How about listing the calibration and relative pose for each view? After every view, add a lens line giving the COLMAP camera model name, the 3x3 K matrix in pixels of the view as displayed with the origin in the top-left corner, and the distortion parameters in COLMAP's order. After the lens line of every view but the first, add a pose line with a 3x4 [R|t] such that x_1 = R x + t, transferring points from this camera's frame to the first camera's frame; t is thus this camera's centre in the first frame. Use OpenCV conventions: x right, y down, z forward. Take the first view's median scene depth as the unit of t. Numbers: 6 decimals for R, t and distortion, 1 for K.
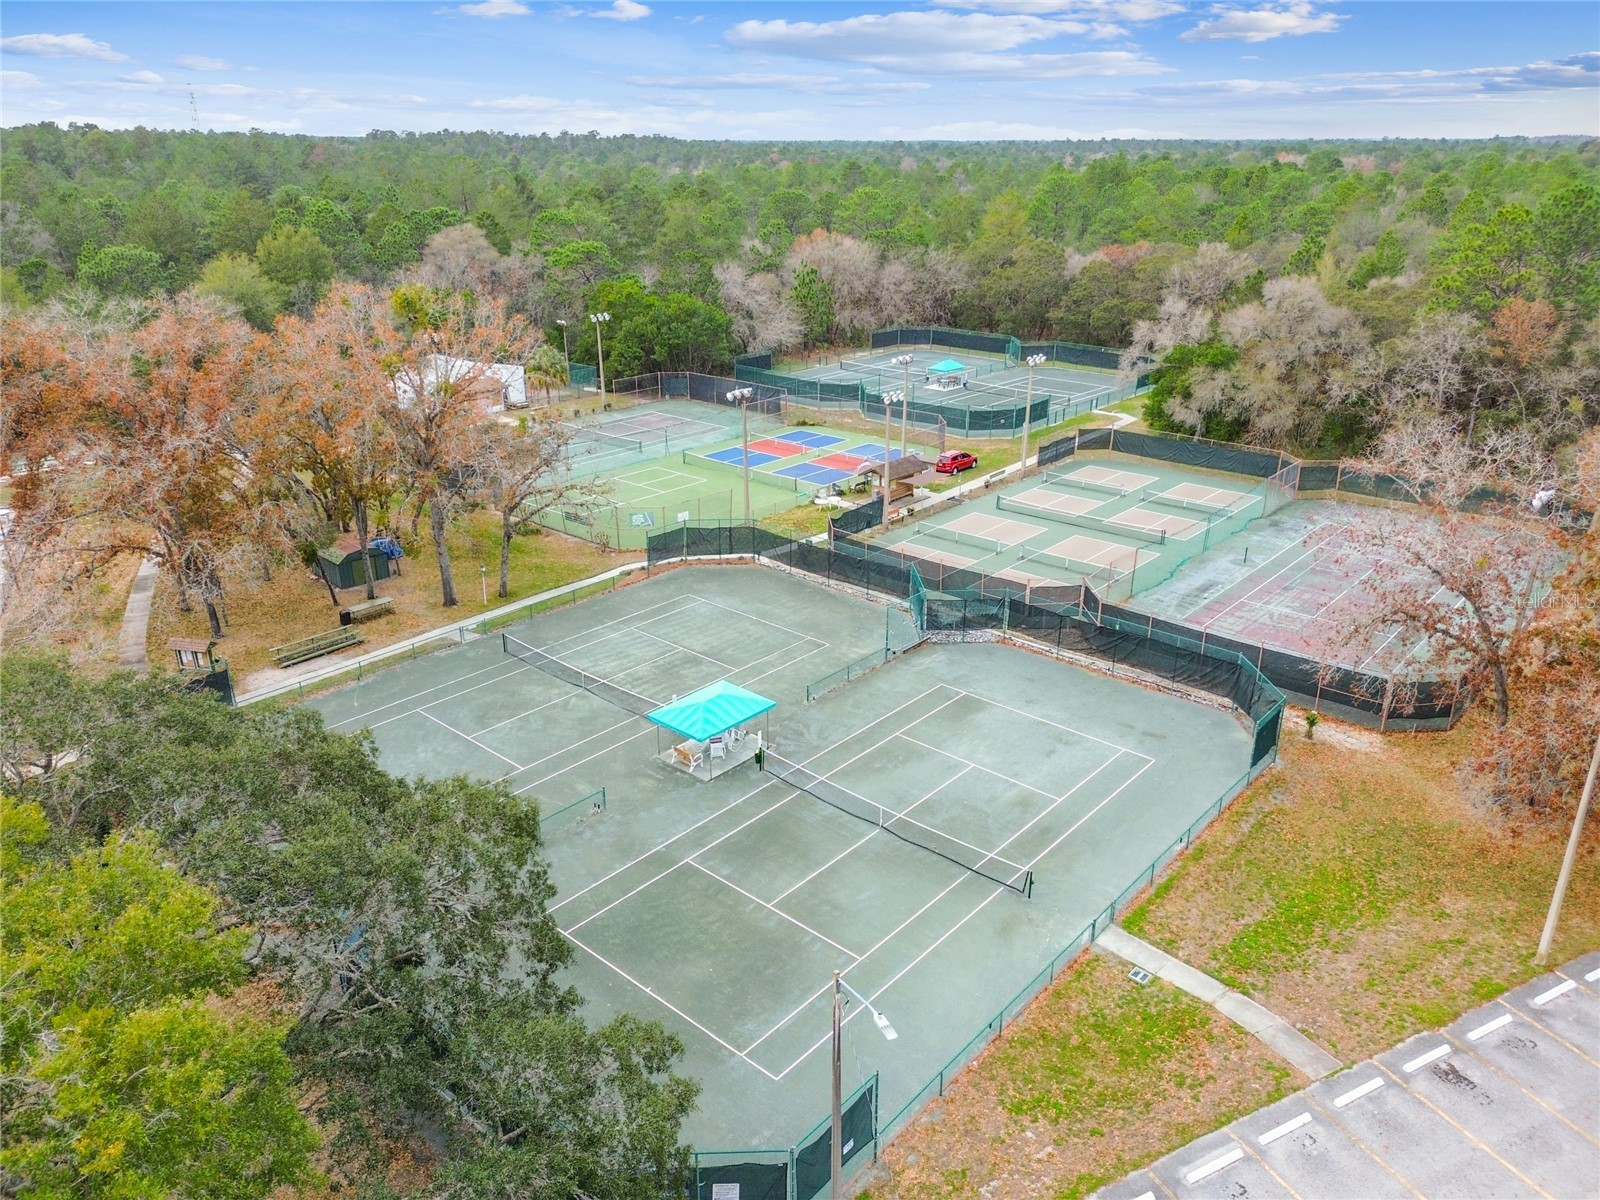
lens RADIAL K [[1135.1, 0, 800.0], [0, 1135.1, 600.0], [0, 0, 1]] dist [0.063149, -0.060027]
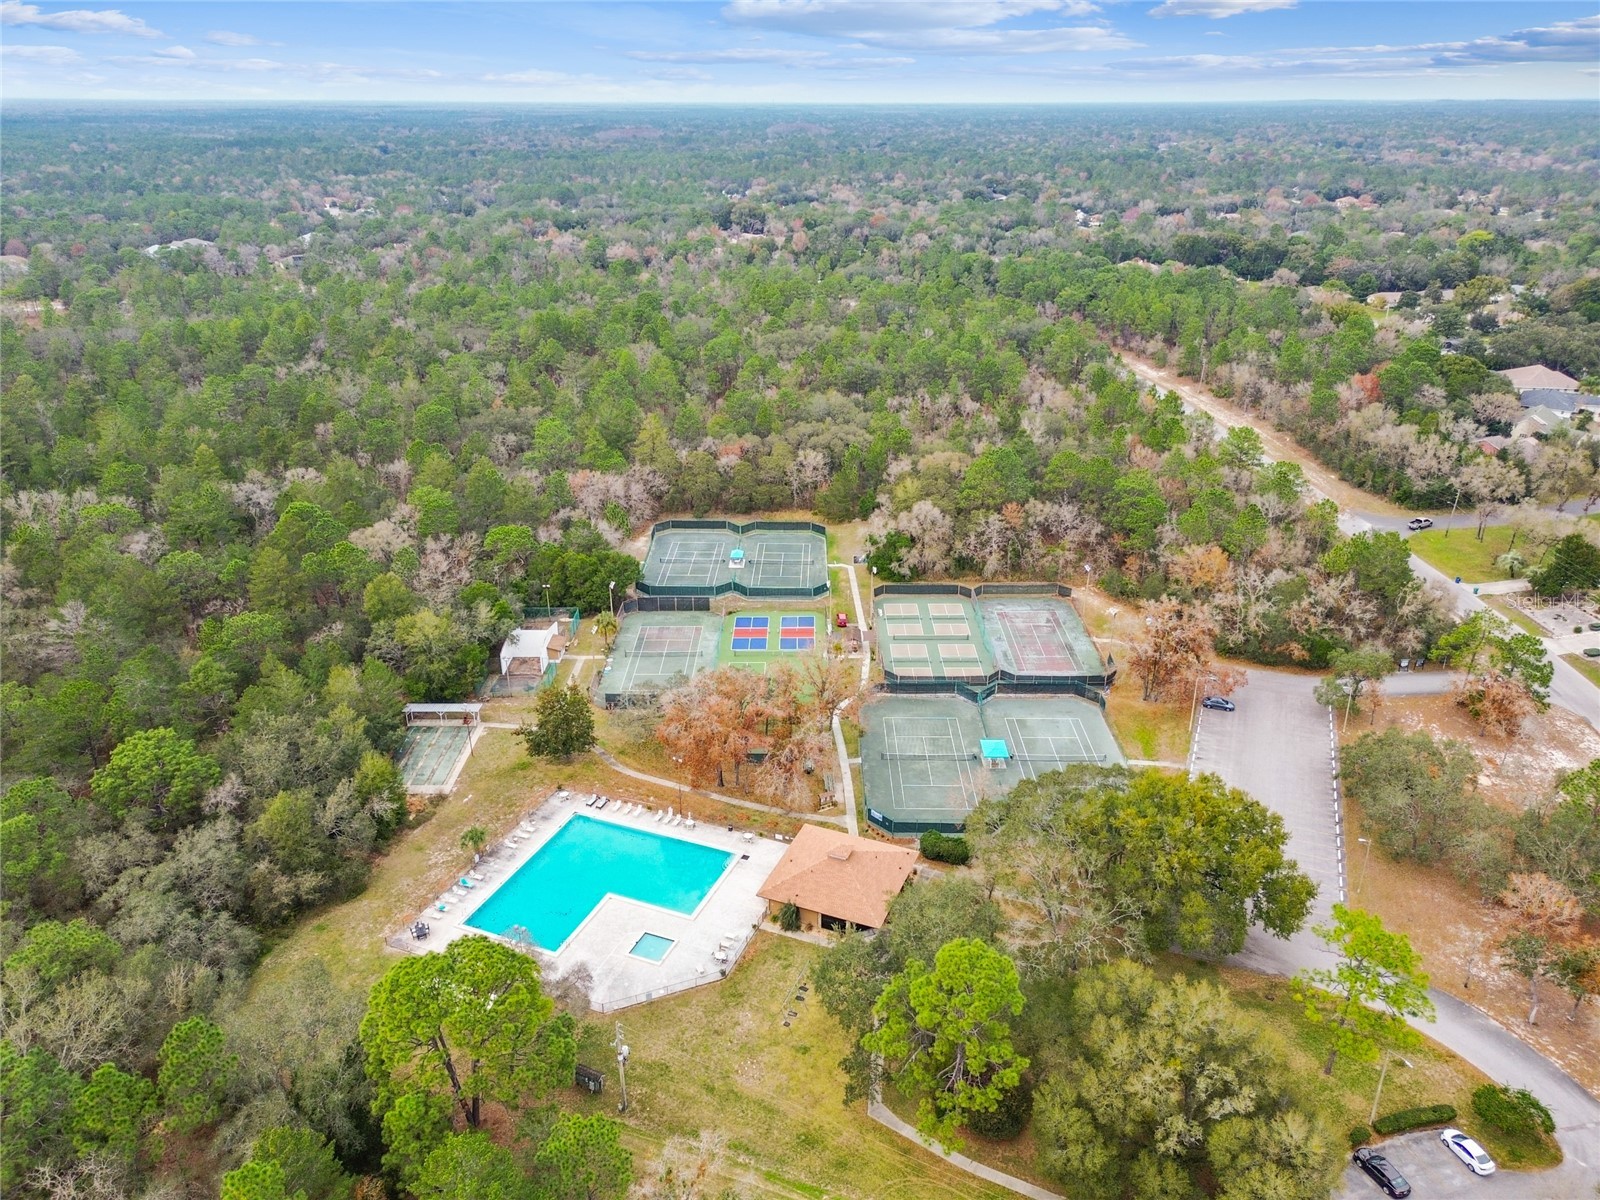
lens RADIAL K [[1135.1, 0, 800.0], [0, 1135.1, 600.0], [0, 0, 1]] dist [0.063149, -0.060027]
pose [[0.752182, -0.265348, 0.603168, -0.984481], [0.246252, 0.962214, 0.116212, -0.347042], [-0.611214, 0.061118, 0.789102, -0.527768]]
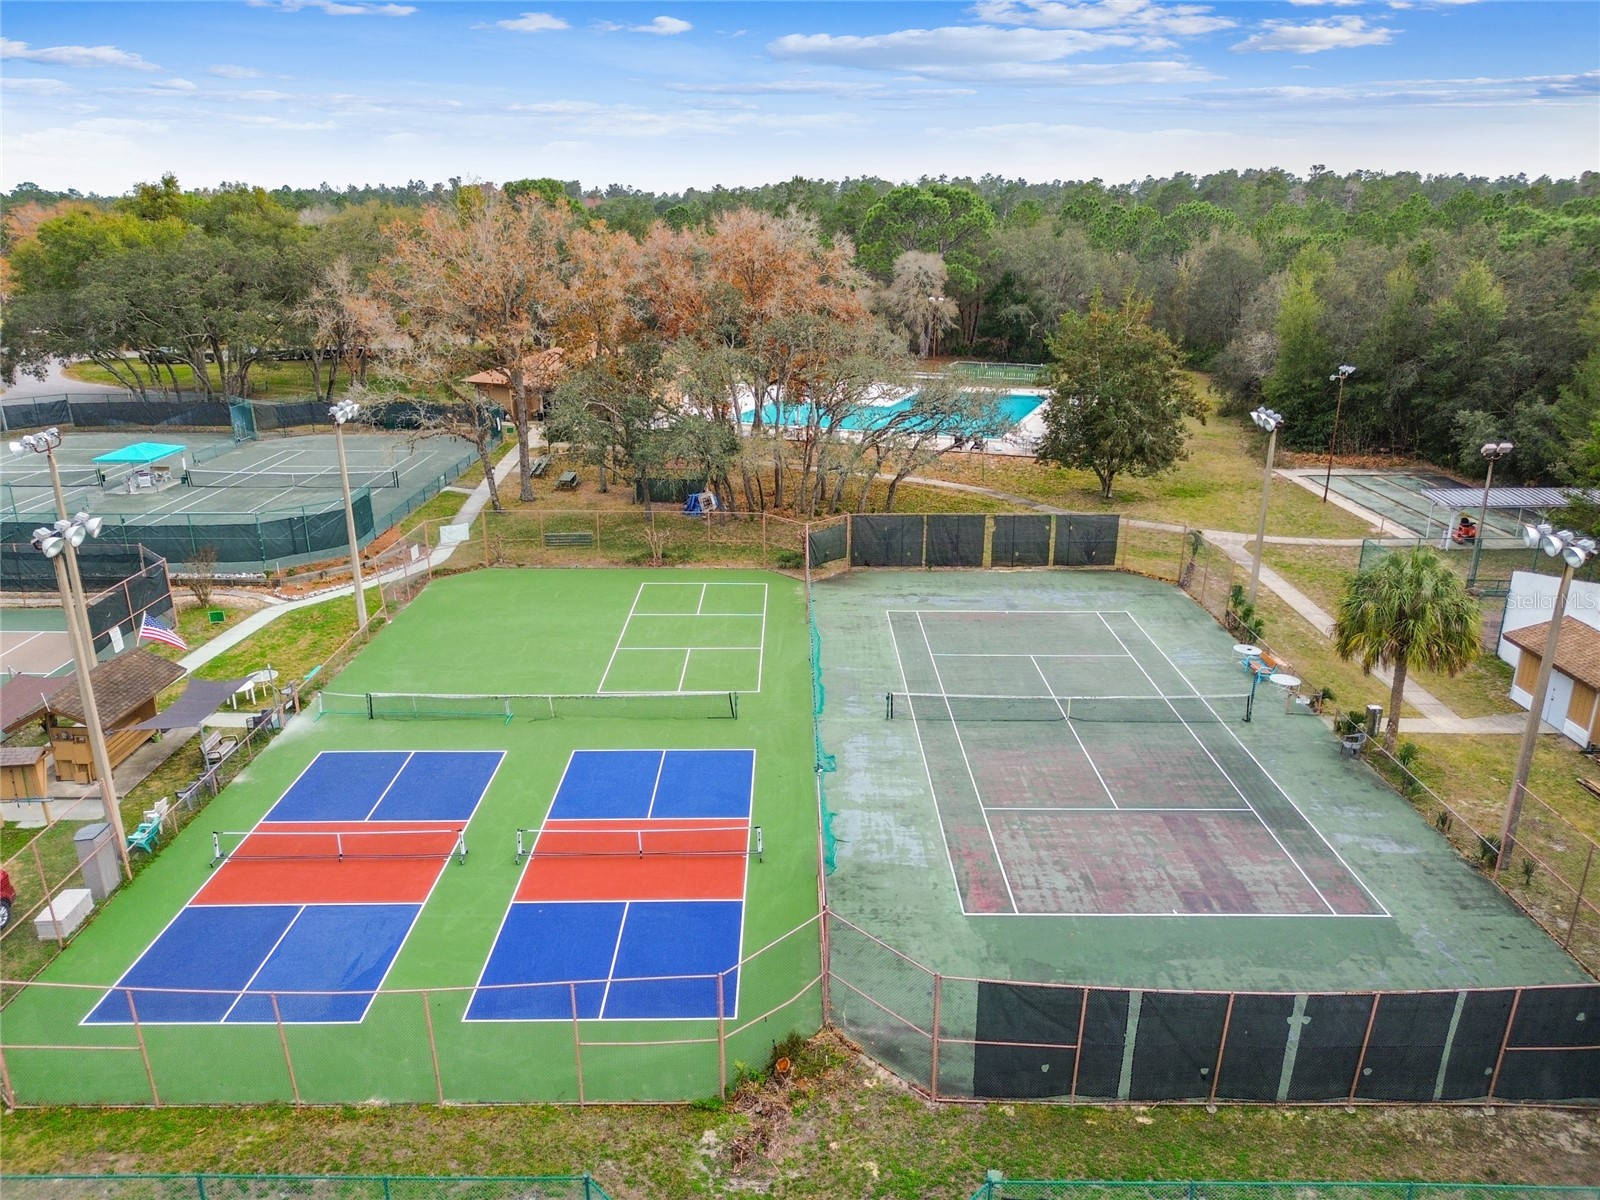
lens RADIAL K [[1120.2, 0, 800.0], [0, 1120.2, 600.0], [0, 0, 1]] dist [0.064321, -0.057436]
pose [[-0.741644, 0.211645, -0.636530, 0.112057], [-0.253078, 0.790511, 0.557713, -0.327392], [0.621221, 0.574716, -0.532715, 1.009256]]
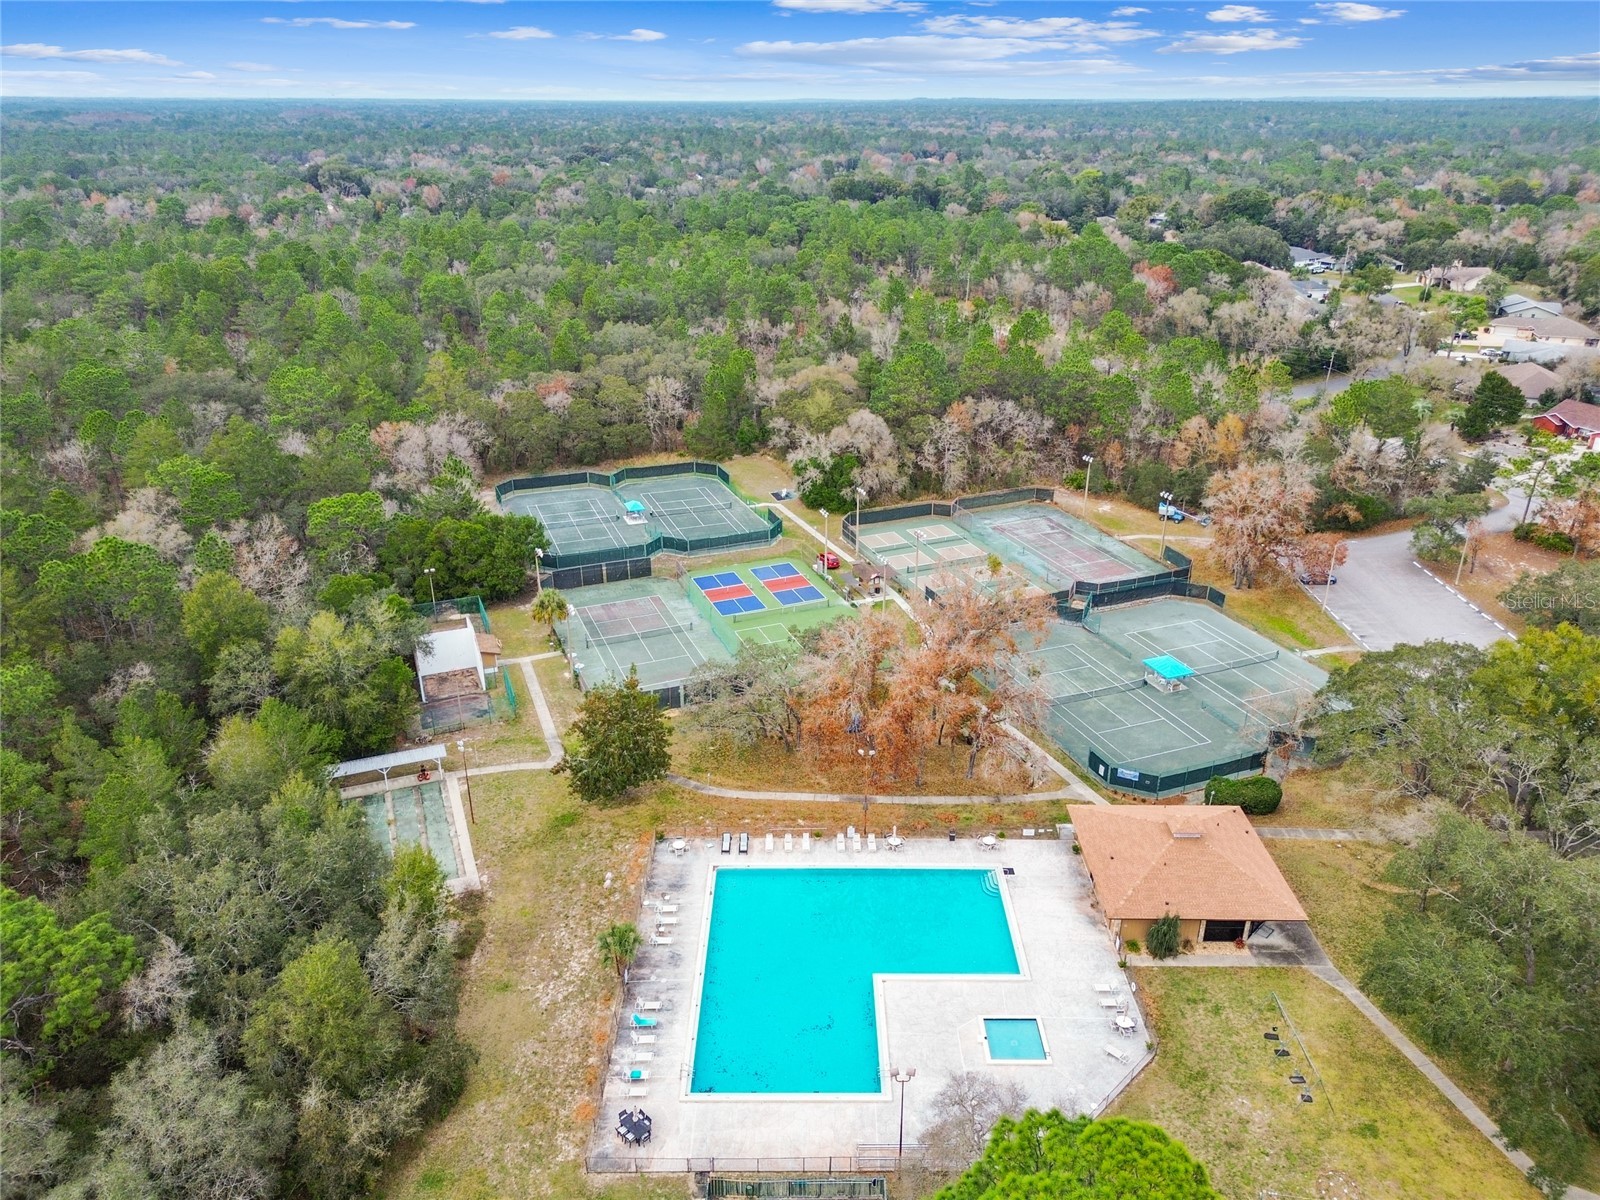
lens RADIAL K [[1135.1, 0, 800.0], [0, 1135.1, 600.0], [0, 0, 1]] dist [0.063149, -0.060027]
pose [[0.448354, -0.360372, 0.817992, -1.039628], [0.333717, 0.916443, 0.220829, -0.367931], [-0.829223, 0.173968, 0.531153, 0.125255]]
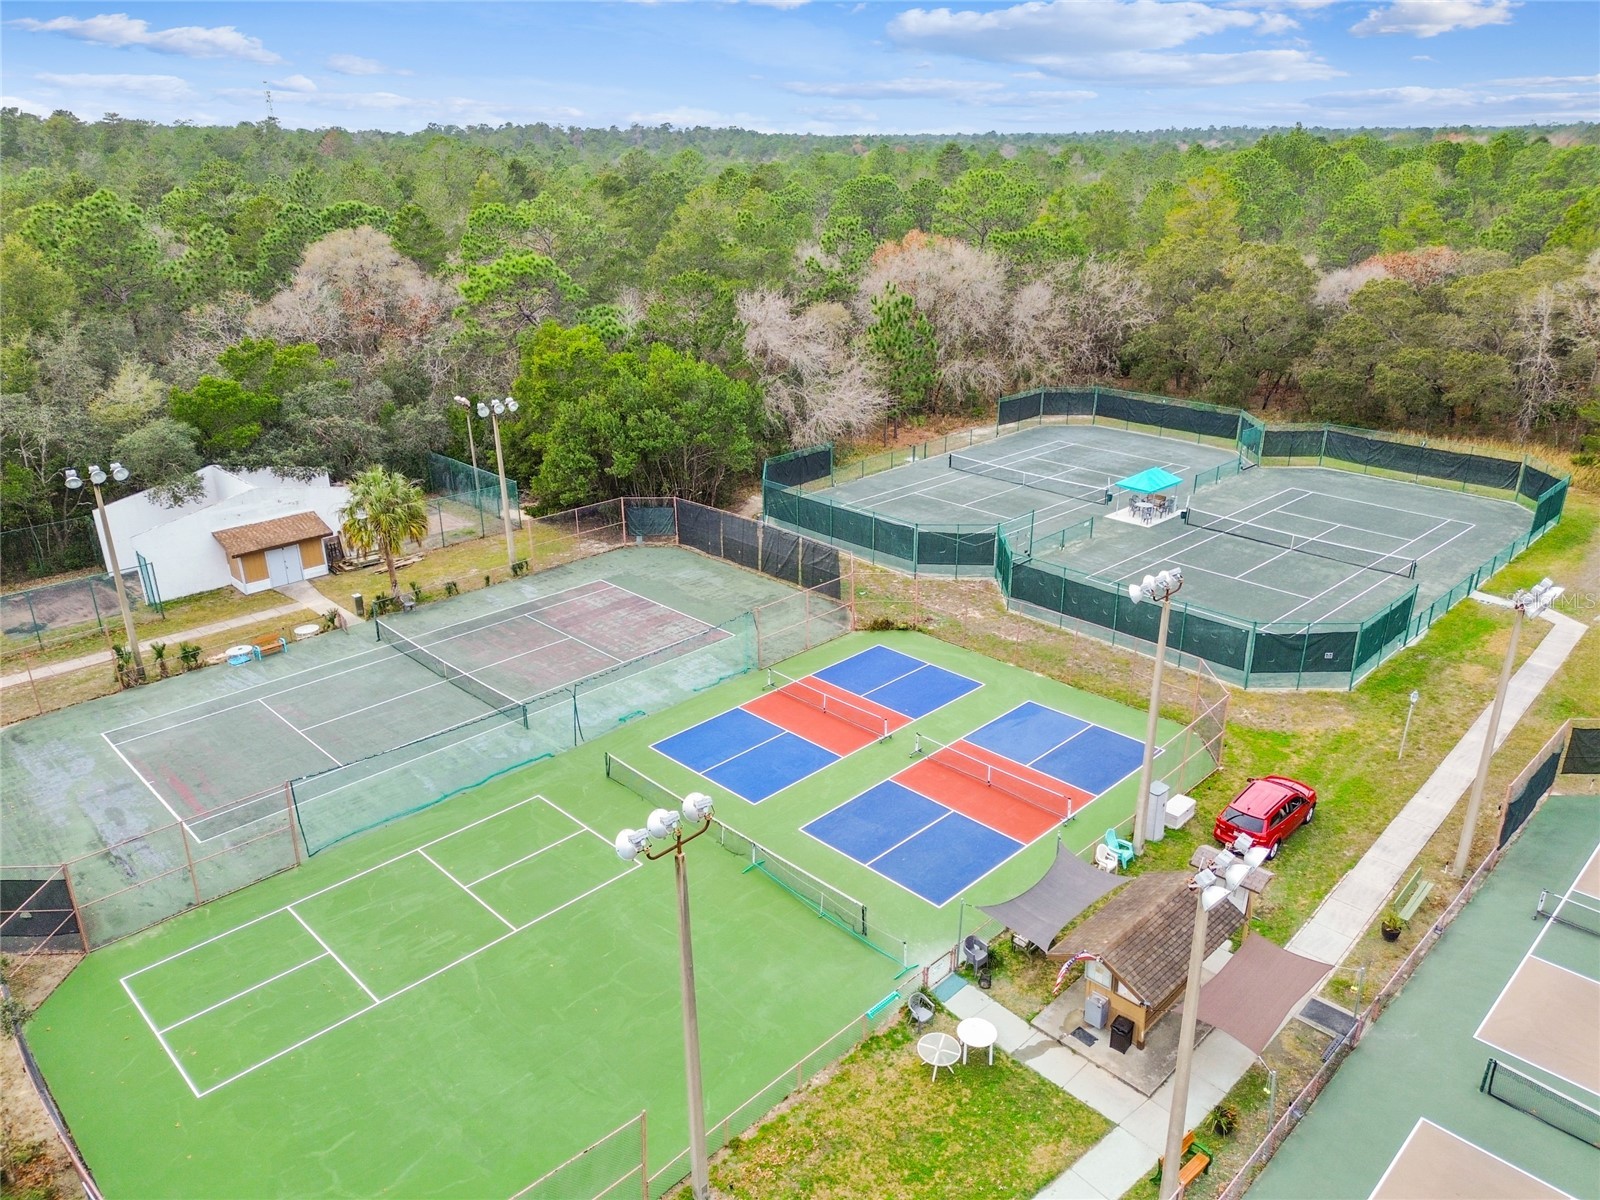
lens RADIAL K [[1135.1, 0, 800.0], [0, 1135.1, 600.0], [0, 0, 1]] dist [0.063149, -0.060027]
pose [[0.997559, 0.016624, -0.067822, -0.000774], [-0.016444, 0.999860, 0.003208, -0.159471], [0.067866, -0.002085, 0.997692, 0.477741]]
